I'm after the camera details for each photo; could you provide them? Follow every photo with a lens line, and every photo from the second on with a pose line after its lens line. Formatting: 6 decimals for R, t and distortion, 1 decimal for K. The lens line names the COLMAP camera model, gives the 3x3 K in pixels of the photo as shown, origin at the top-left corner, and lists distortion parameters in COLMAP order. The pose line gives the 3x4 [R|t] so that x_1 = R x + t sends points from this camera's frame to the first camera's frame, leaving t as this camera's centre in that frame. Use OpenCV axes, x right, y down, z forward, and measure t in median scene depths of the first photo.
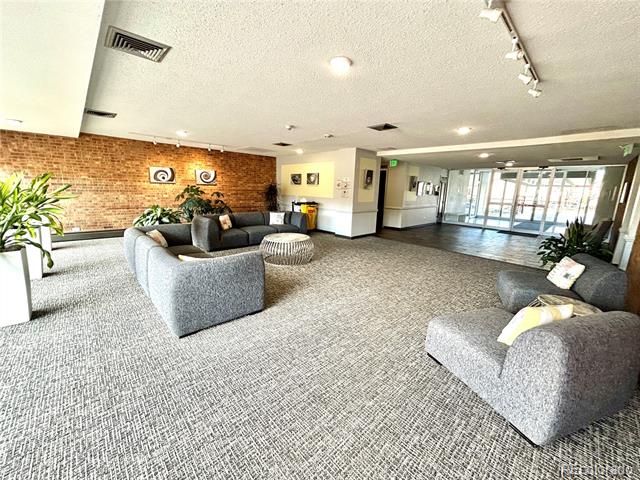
lens RADIAL K [[257.3, 0, 319.2], [0, 257.3, 238.5], [0, 0, 1]] dist [-0.001898, 0.000938]
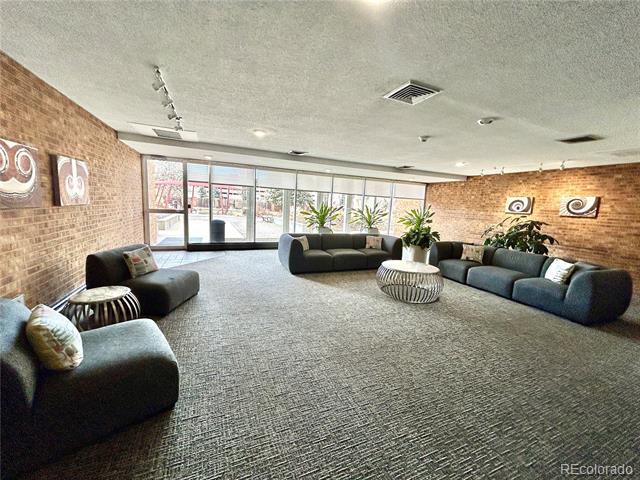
lens RADIAL K [[257.3, 0, 320.1], [0, 257.3, 239.2], [0, 0, 1]] dist [-0.001898, 0.000938]
pose [[-0.353200, 0.082132, -0.931936, 0.531119], [-0.239101, 0.955132, 0.174795, -0.119836], [0.904478, 0.284564, -0.317715, 0.683290]]
